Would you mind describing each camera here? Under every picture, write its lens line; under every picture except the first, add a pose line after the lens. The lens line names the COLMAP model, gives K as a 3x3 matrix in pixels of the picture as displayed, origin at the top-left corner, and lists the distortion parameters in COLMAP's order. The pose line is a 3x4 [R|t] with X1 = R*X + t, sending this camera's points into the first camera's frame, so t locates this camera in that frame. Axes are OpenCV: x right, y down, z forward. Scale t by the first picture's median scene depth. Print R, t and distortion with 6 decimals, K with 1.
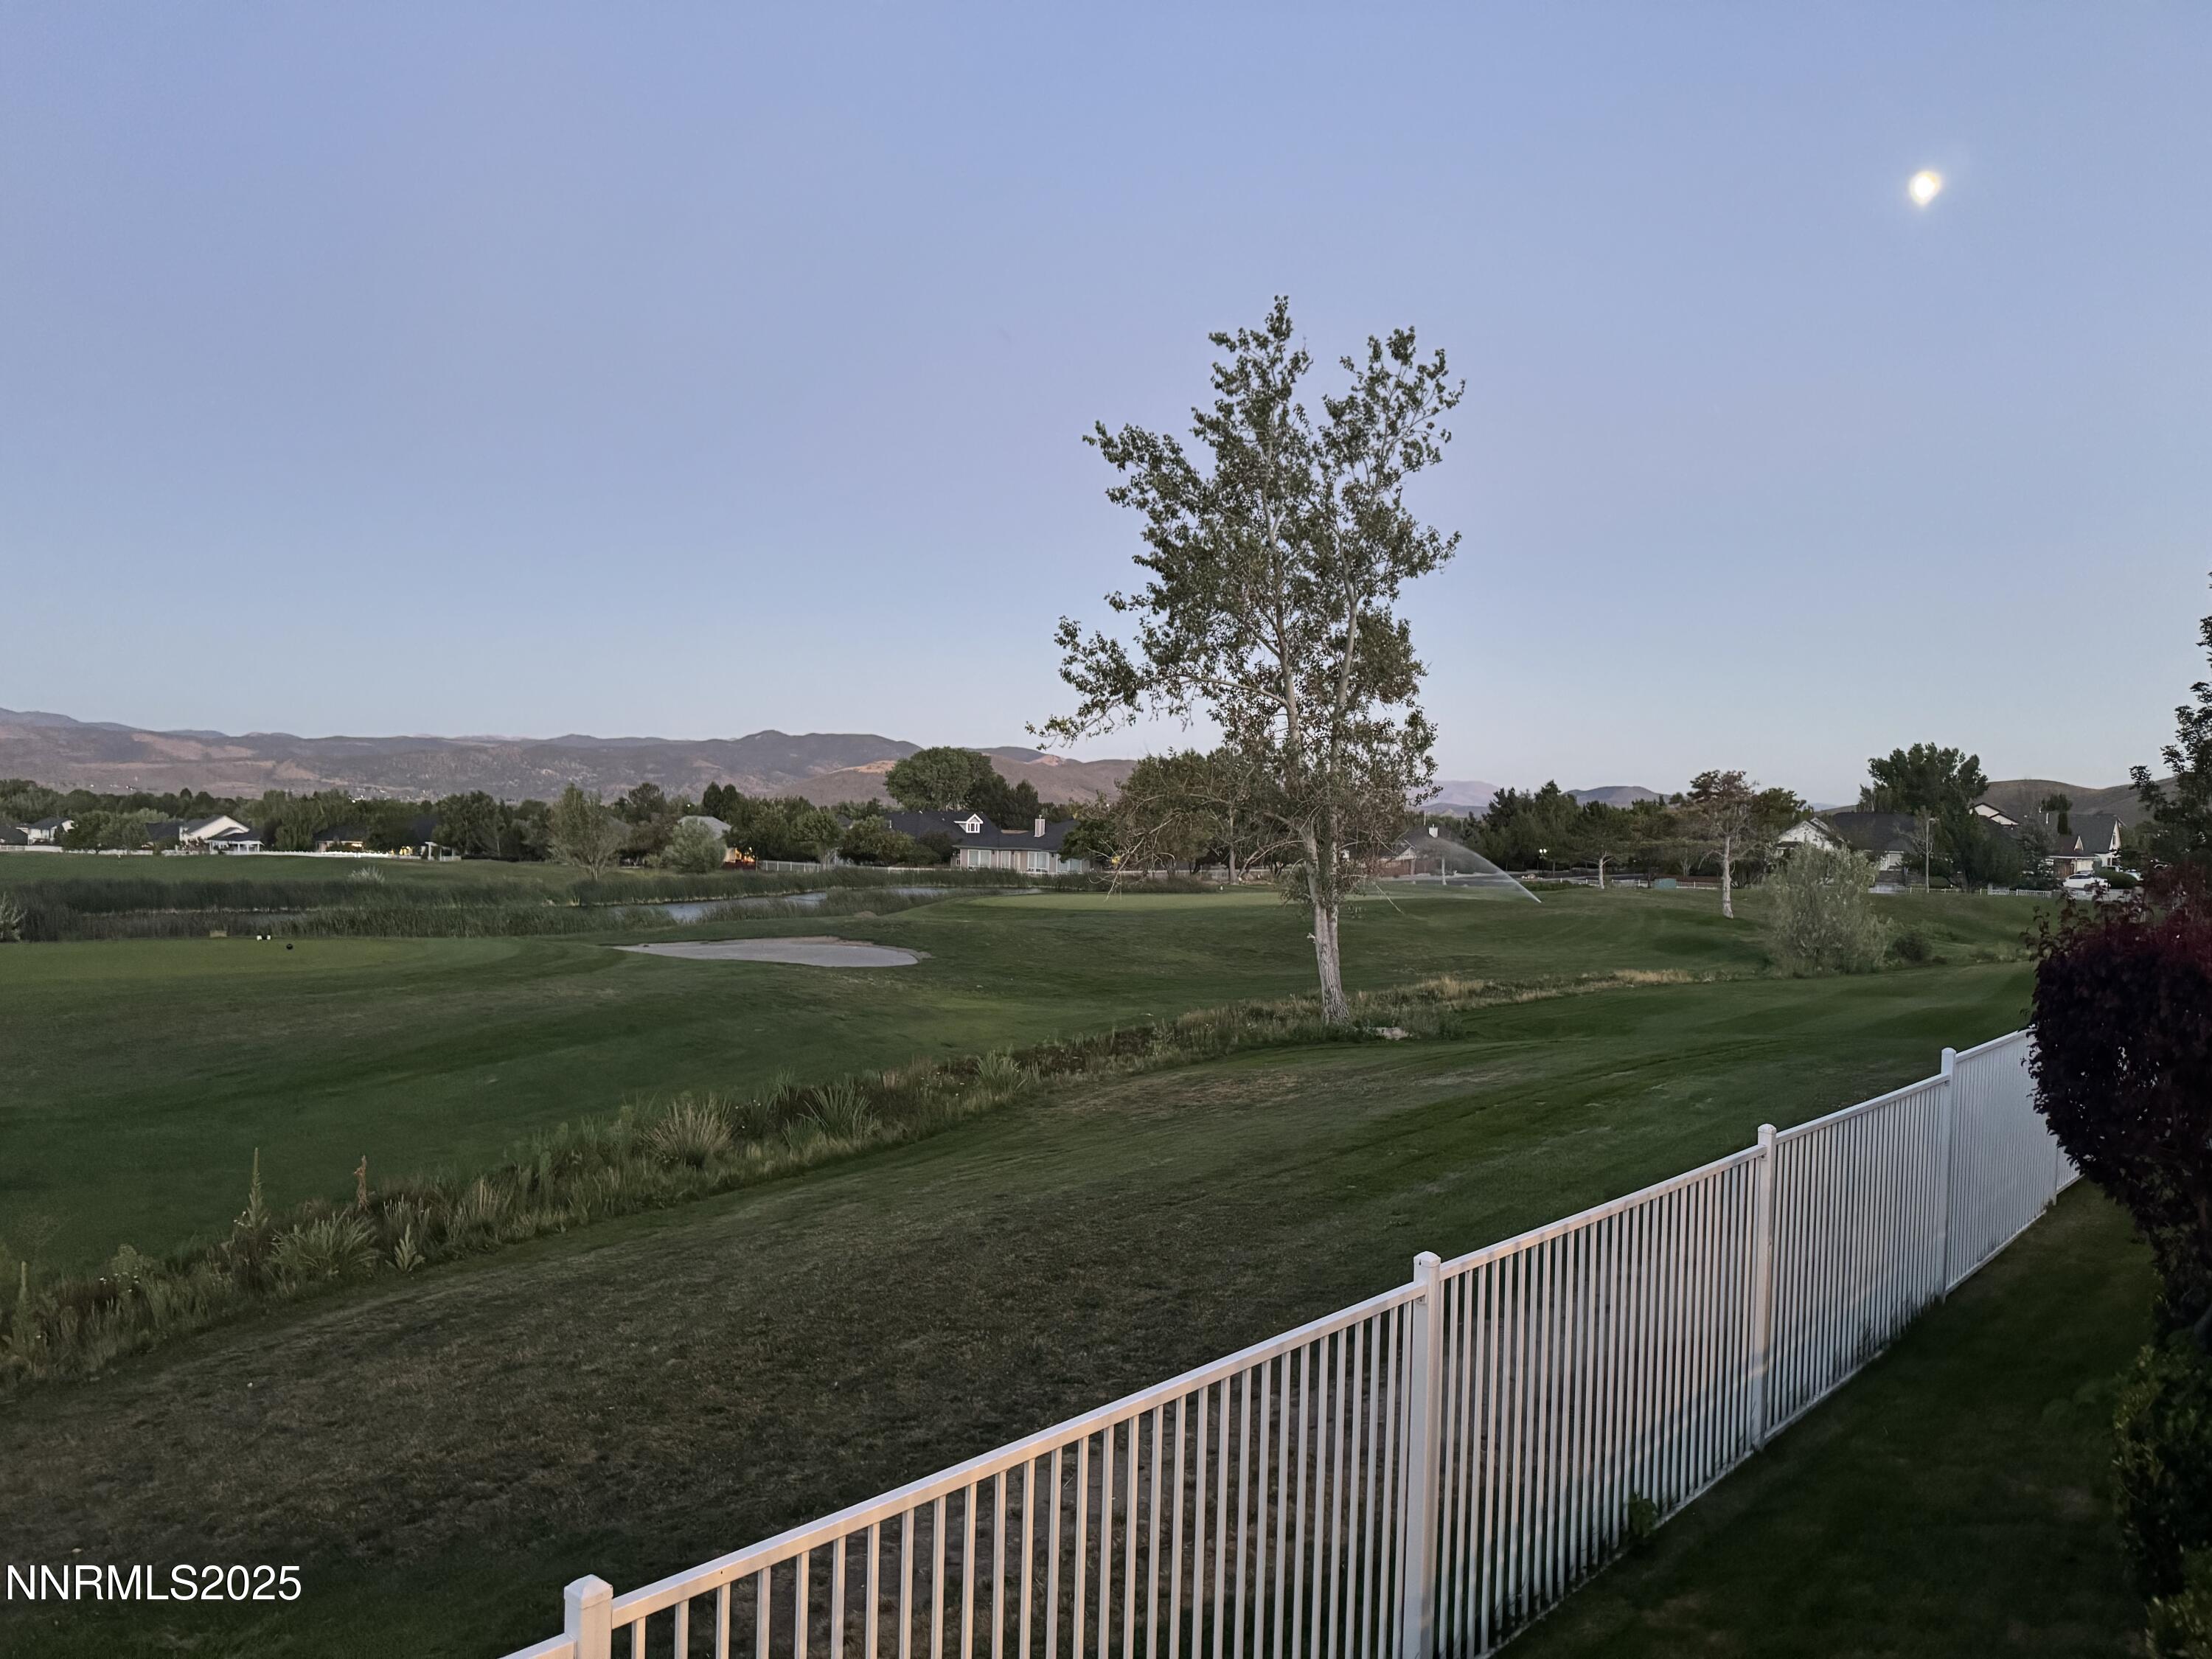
lens RADIAL K [[1466.5, 0, 1106.0], [0, 1466.5, 829.5], [0, 0, 1]] dist [-0.000216, -0.005414]
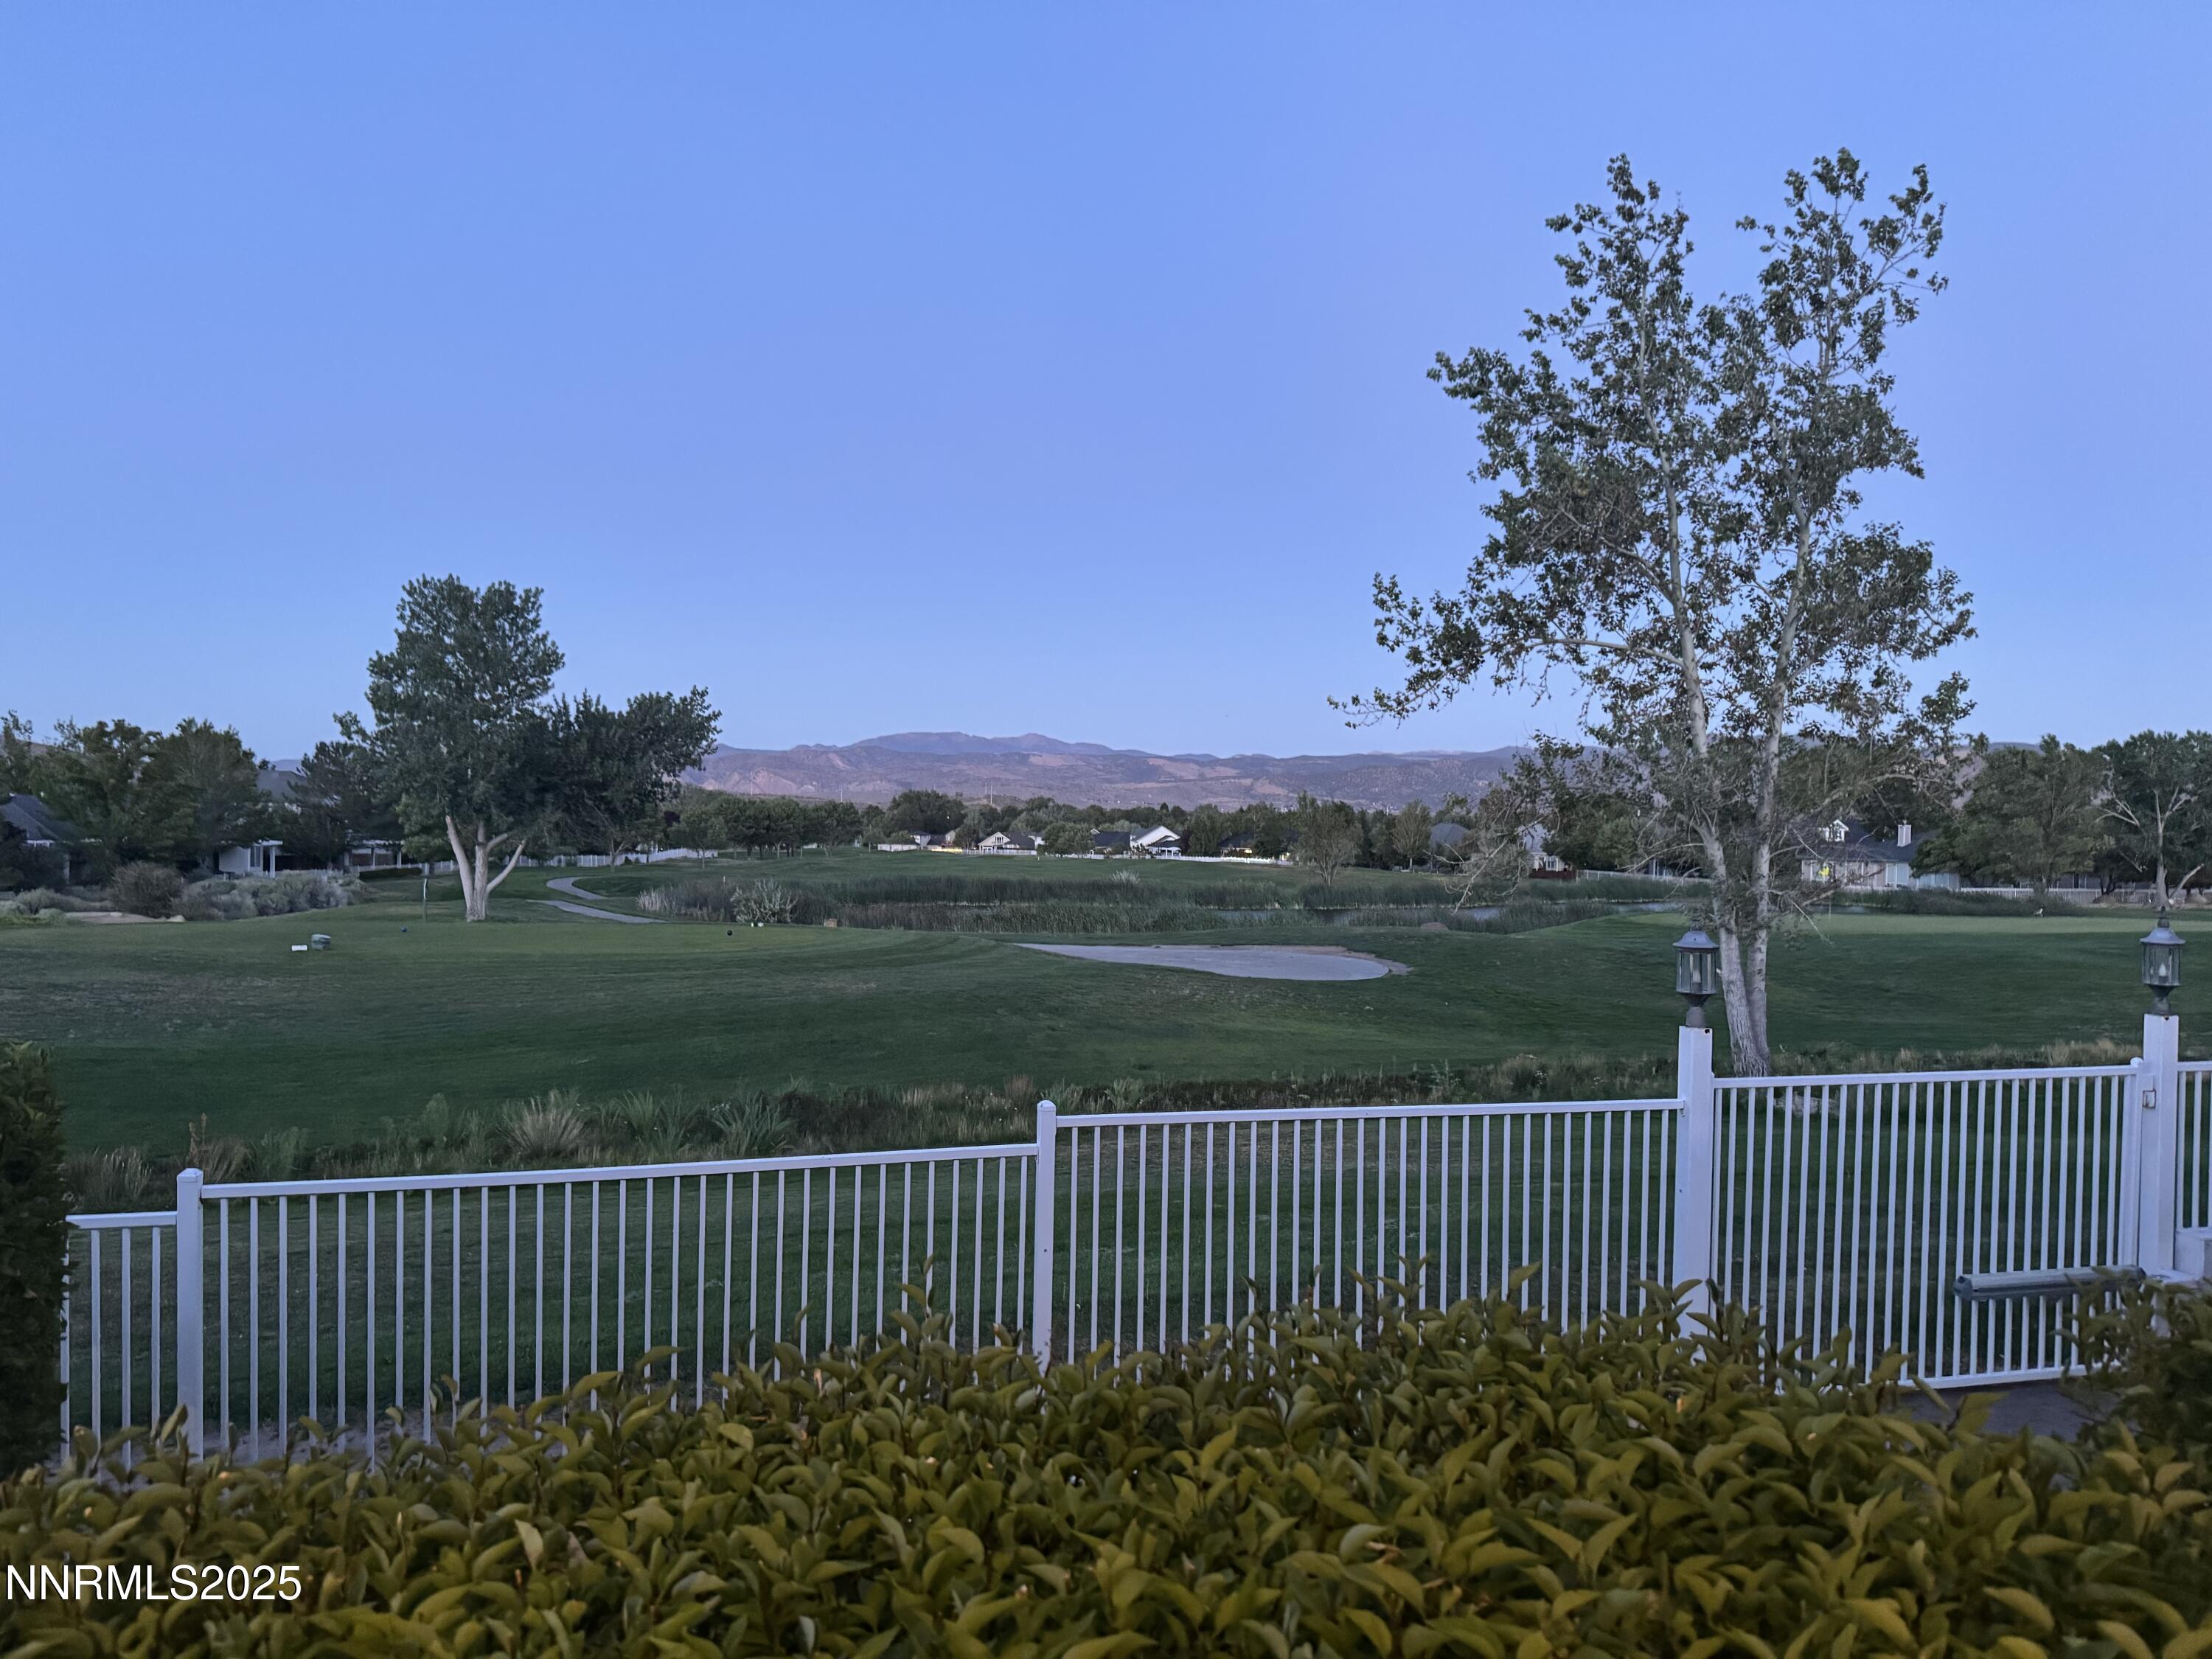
lens RADIAL K [[1466.5, 0, 1106.0], [0, 1466.5, 829.5], [0, 0, 1]] dist [-0.000216, -0.005414]
pose [[0.826061, -0.002003, -0.563577, 0.098030], [-0.001446, 0.999983, -0.005674, 0.001154], [0.563579, 0.005502, 0.826044, 0.058805]]
